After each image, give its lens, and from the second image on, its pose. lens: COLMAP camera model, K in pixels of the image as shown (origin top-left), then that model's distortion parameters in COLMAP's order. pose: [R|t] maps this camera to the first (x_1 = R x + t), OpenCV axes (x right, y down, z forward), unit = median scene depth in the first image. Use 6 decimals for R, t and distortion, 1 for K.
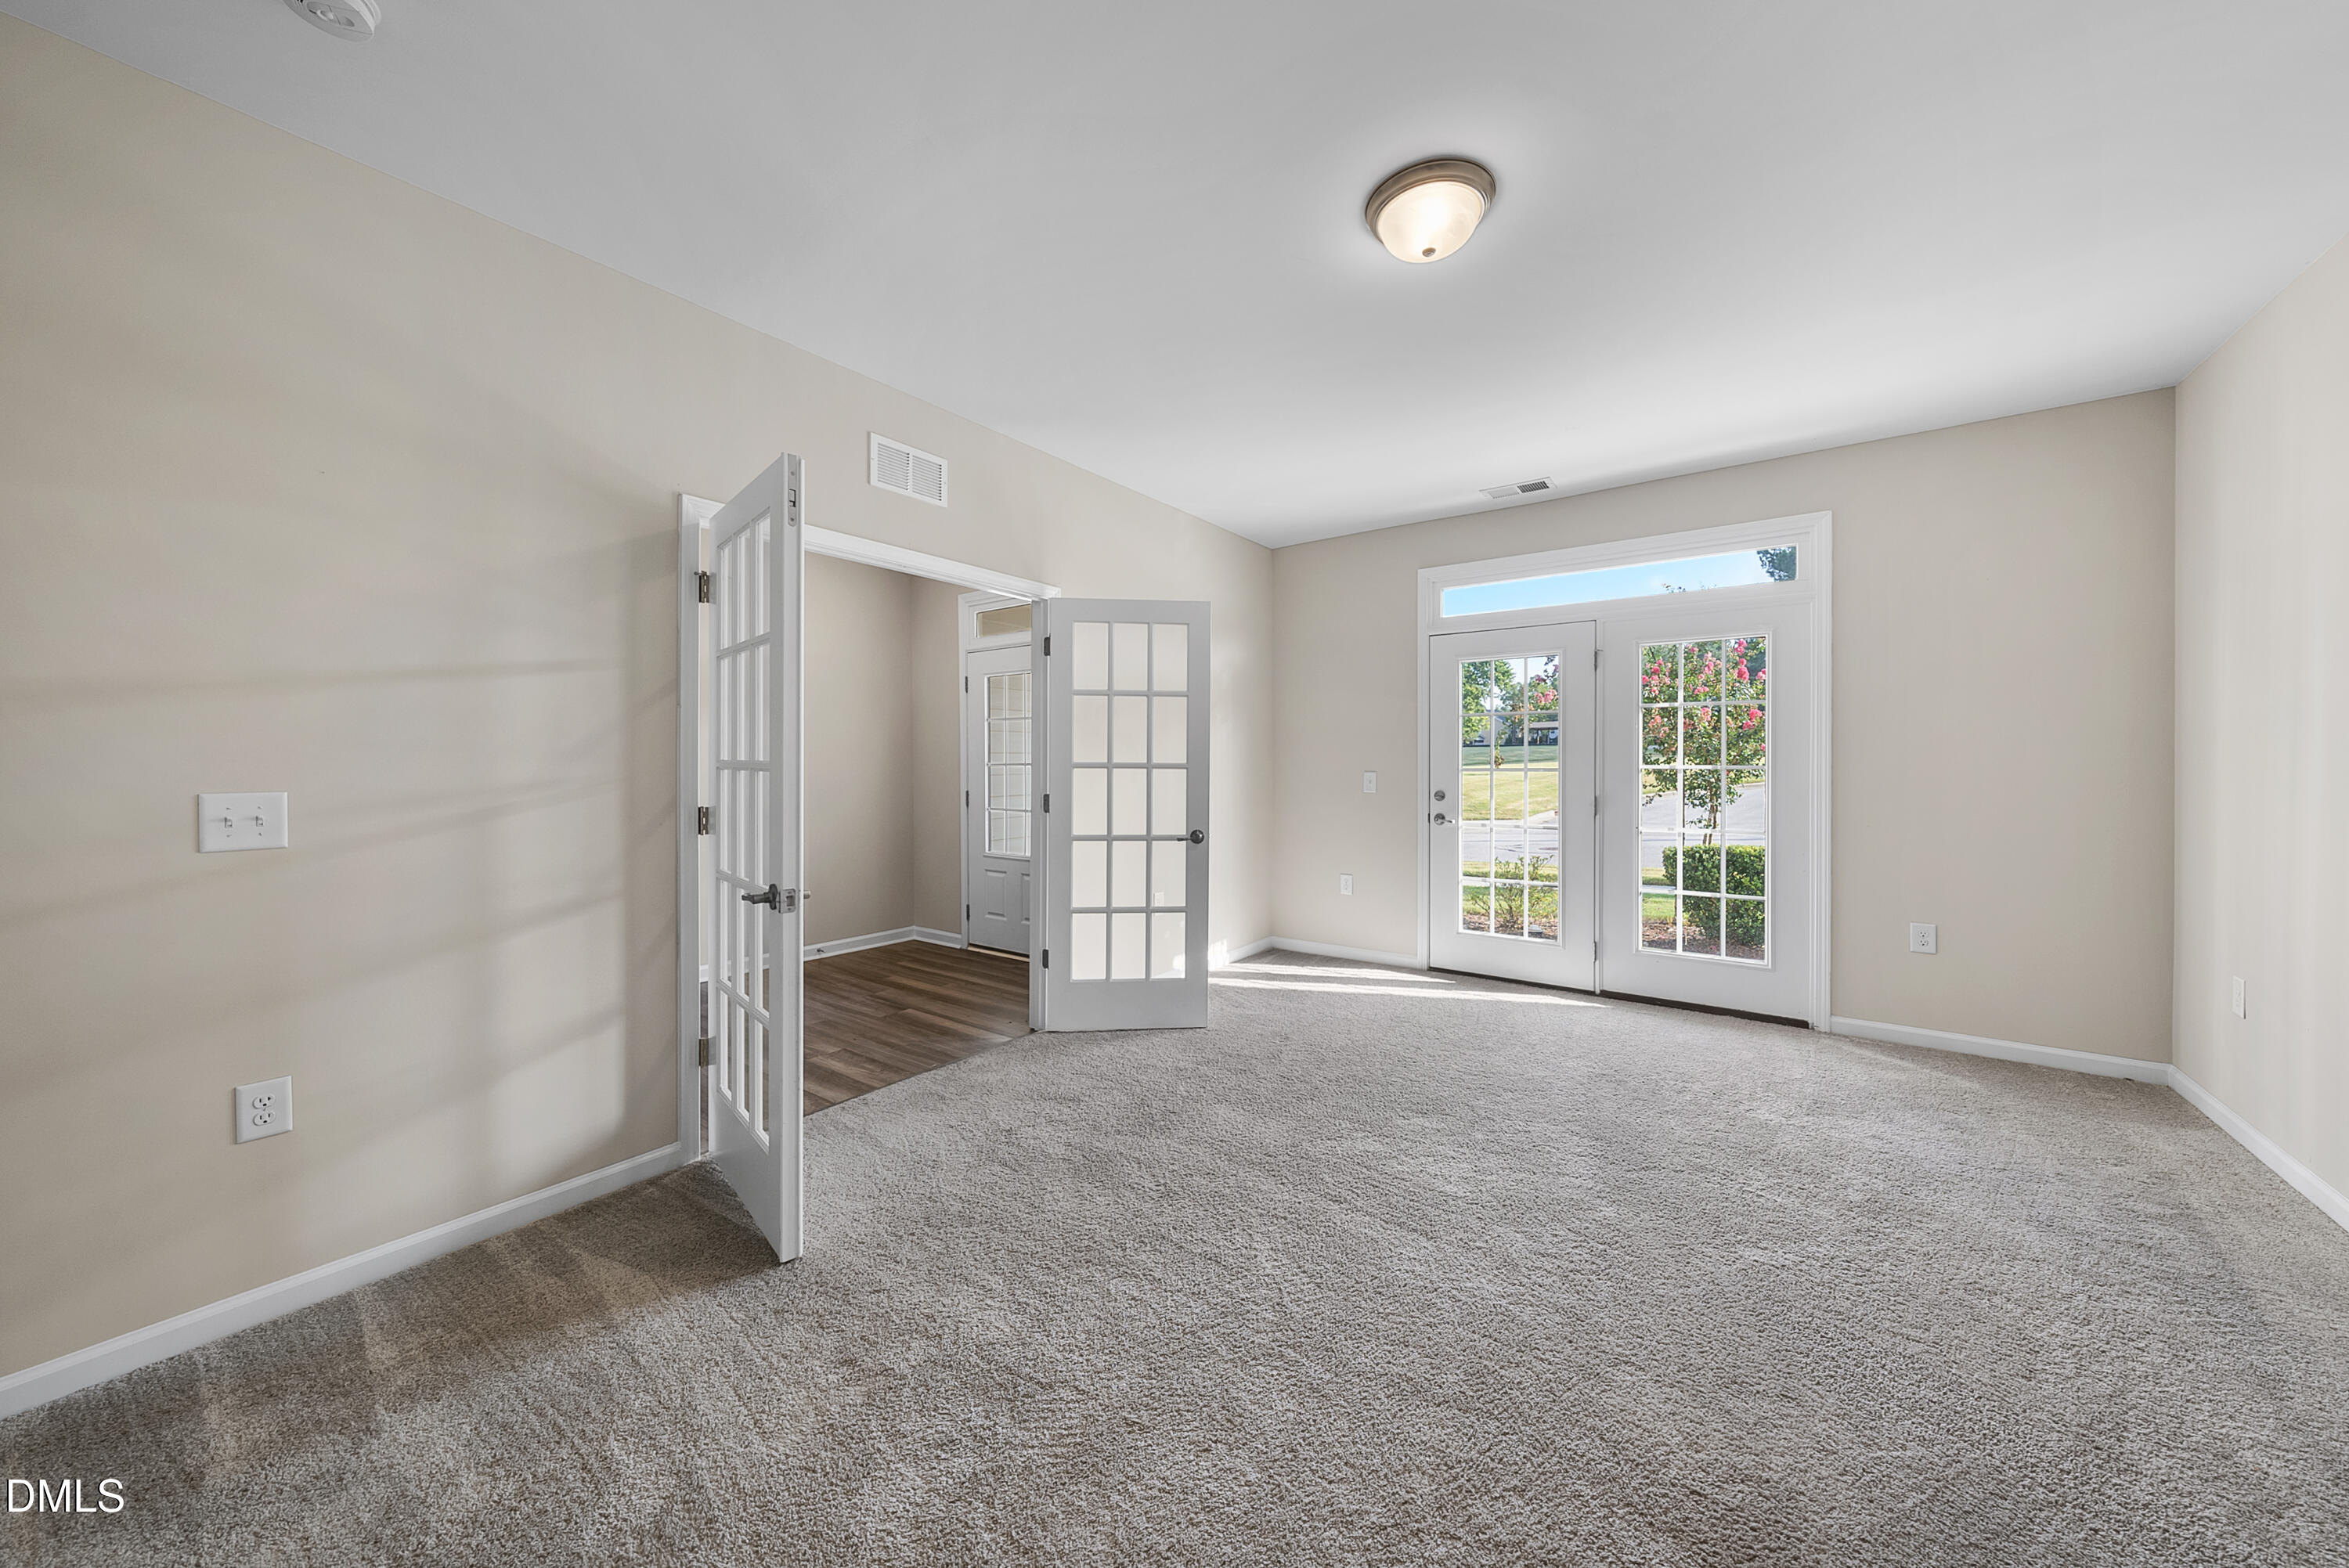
lens RADIAL K [[814.4, 0, 1174.5], [0, 814.4, 784.0], [0, 0, 1]] dist [0.000455, 0.000052]
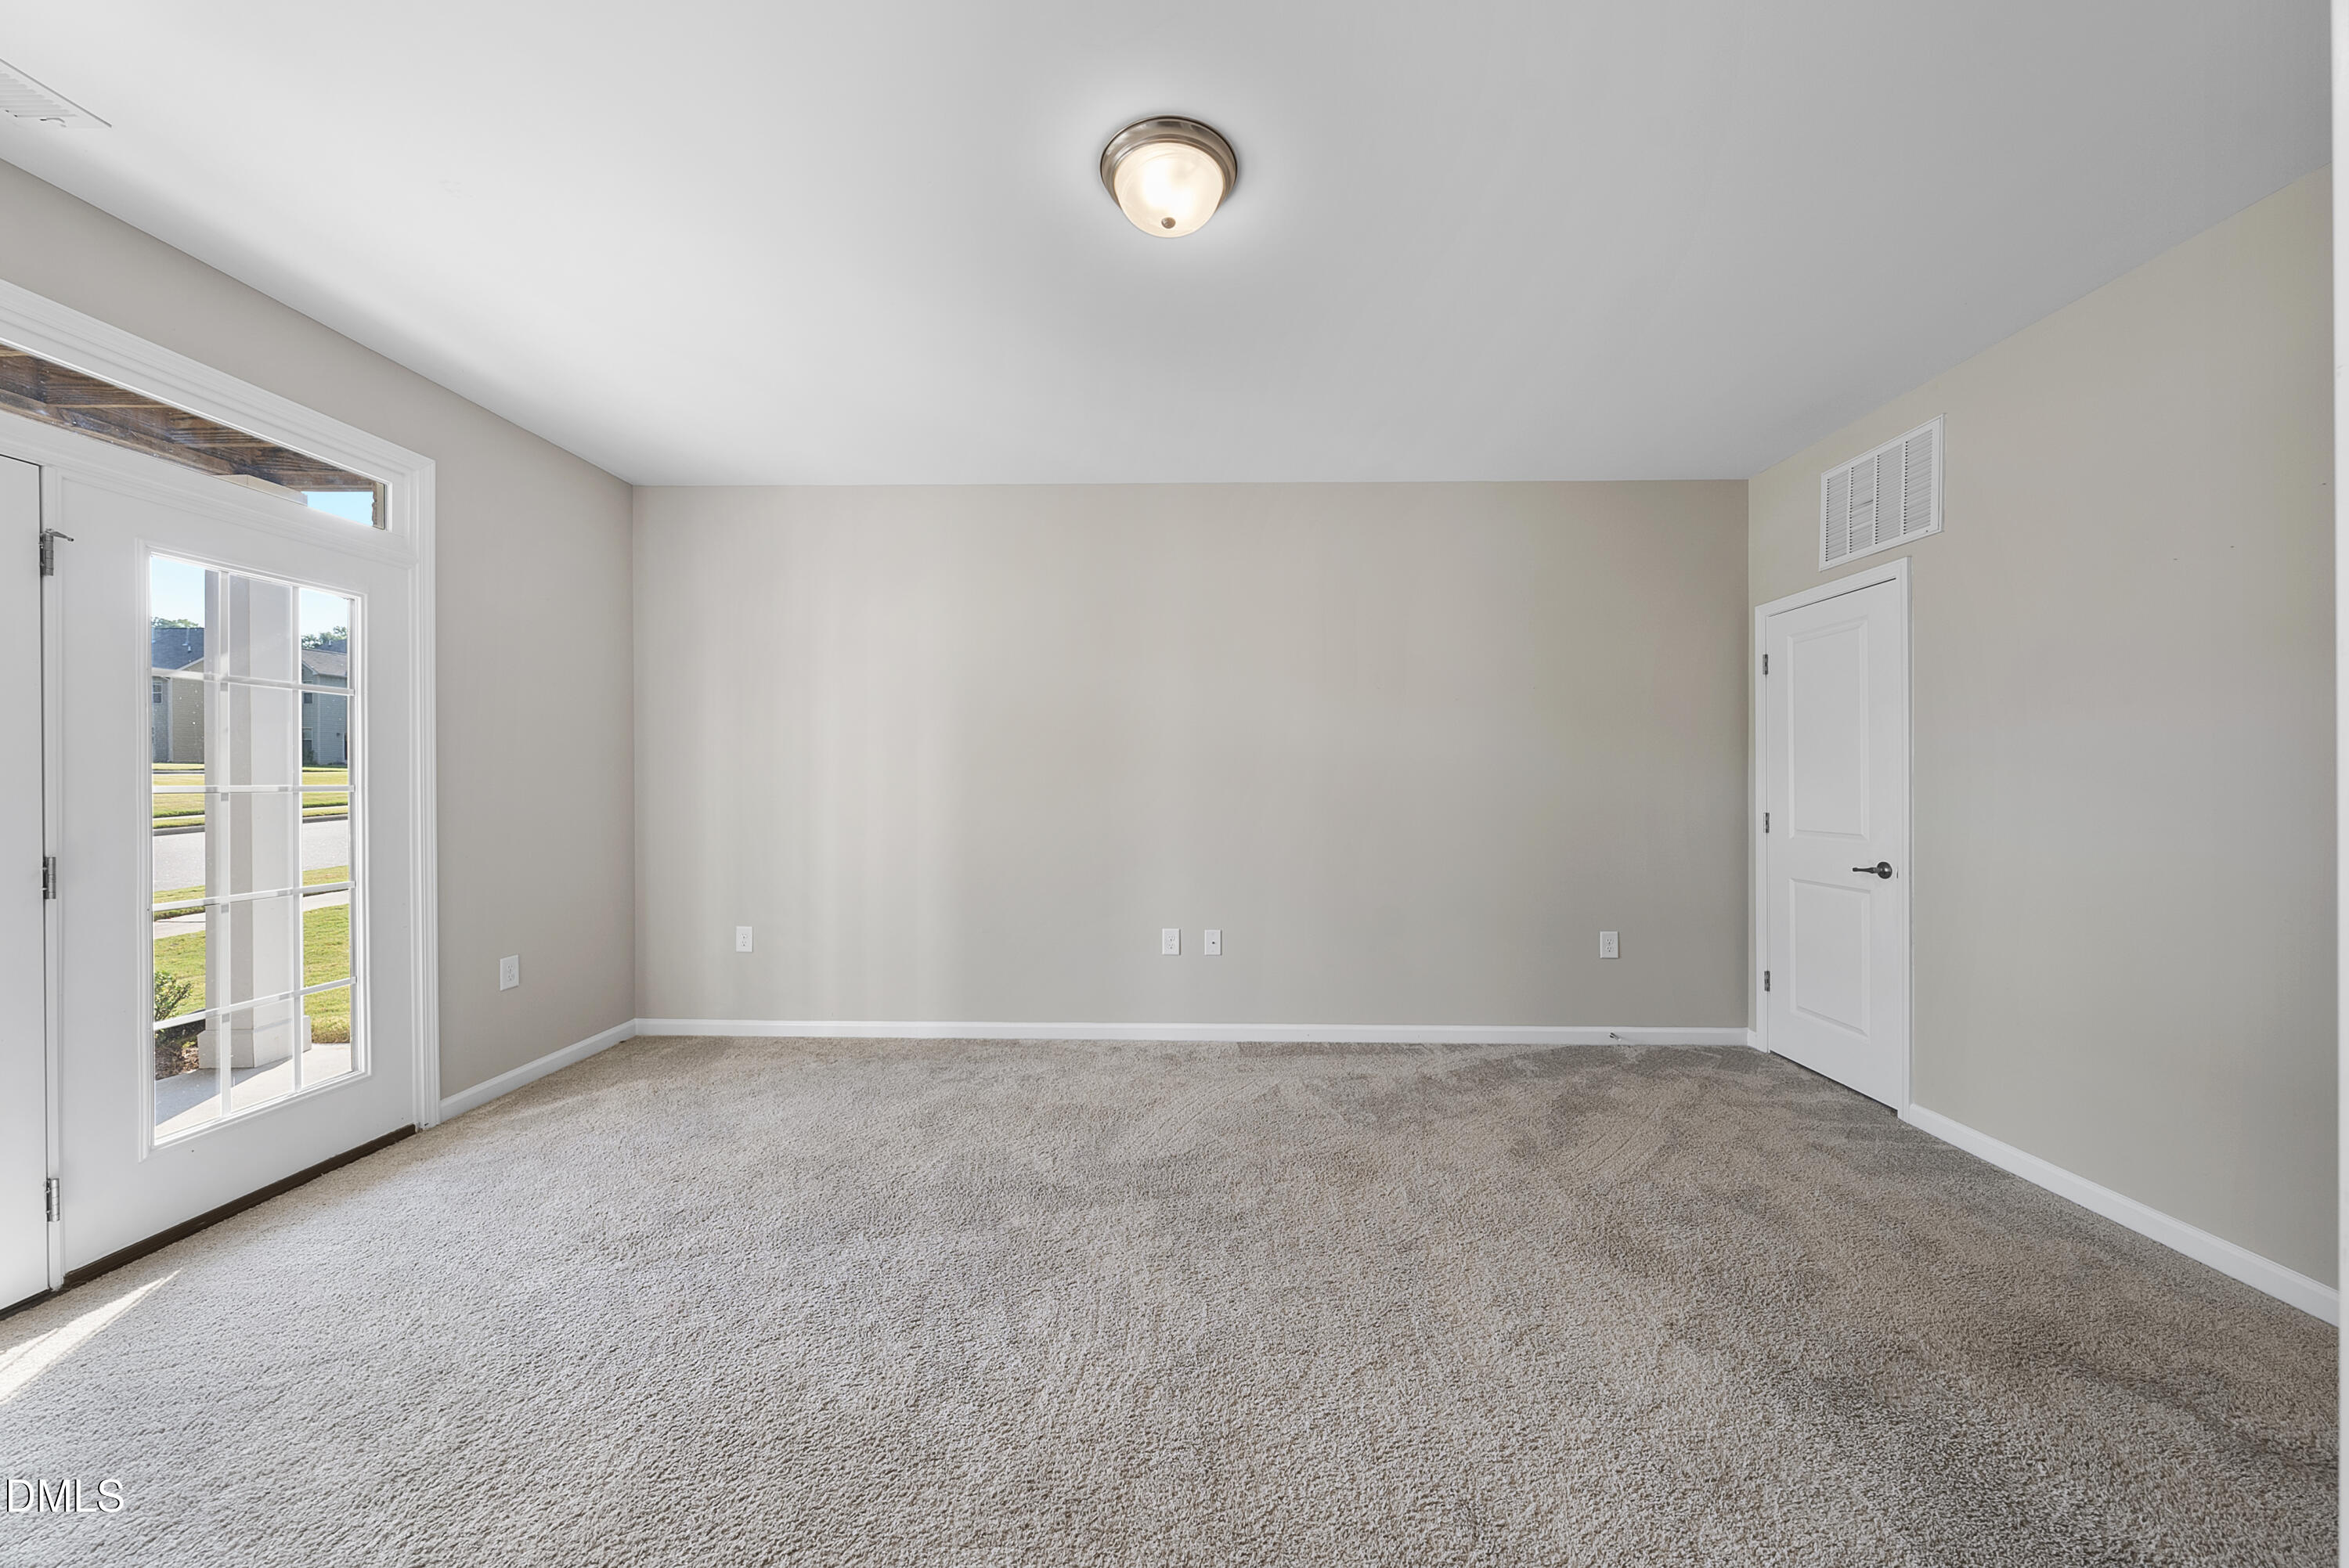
lens RADIAL K [[814.4, 0, 1174.5], [0, 814.4, 784.0], [0, 0, 1]] dist [0.000455, 0.000052]
pose [[-0.583304, 0.000039, 0.812254, -0.263051], [0.022959, 0.999601, 0.016440, -0.020677], [-0.811929, 0.028239, -0.583073, 0.928149]]
